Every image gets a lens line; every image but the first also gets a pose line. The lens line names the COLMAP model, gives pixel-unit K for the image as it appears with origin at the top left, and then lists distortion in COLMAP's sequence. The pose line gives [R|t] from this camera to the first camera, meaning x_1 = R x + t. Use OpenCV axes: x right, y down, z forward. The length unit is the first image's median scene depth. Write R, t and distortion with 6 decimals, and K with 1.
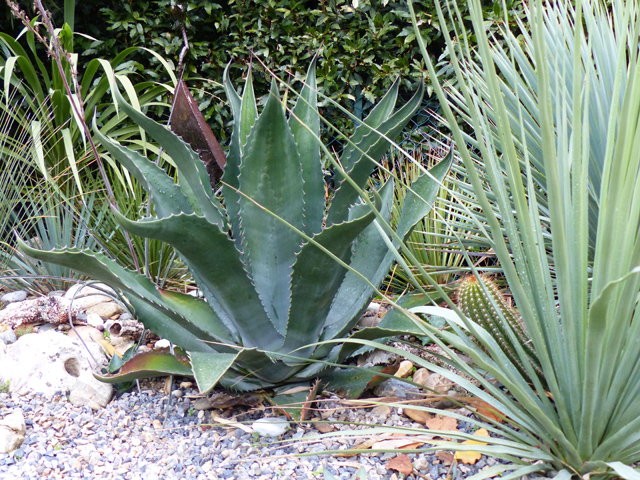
lens RADIAL K [[616.8, 0, 319.8], [0, 616.8, 240.2], [0, 0, 1]] dist [0.001726, 0.000000]
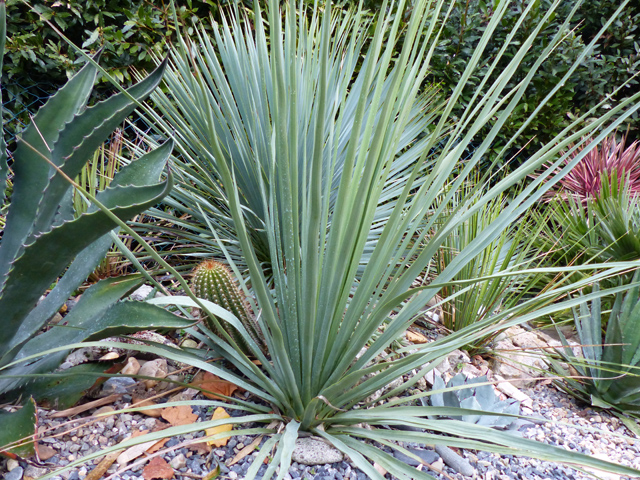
lens RADIAL K [[497.8, 0, 321.8], [0, 497.8, 241.4], [0, 0, 1]] dist [-0.001872, 0.003025]
pose [[0.730312, -0.021974, 0.682760, -0.181558], [-0.003208, 0.999361, 0.035595, -0.006878], [-0.683106, -0.028186, 0.729775, 0.274586]]
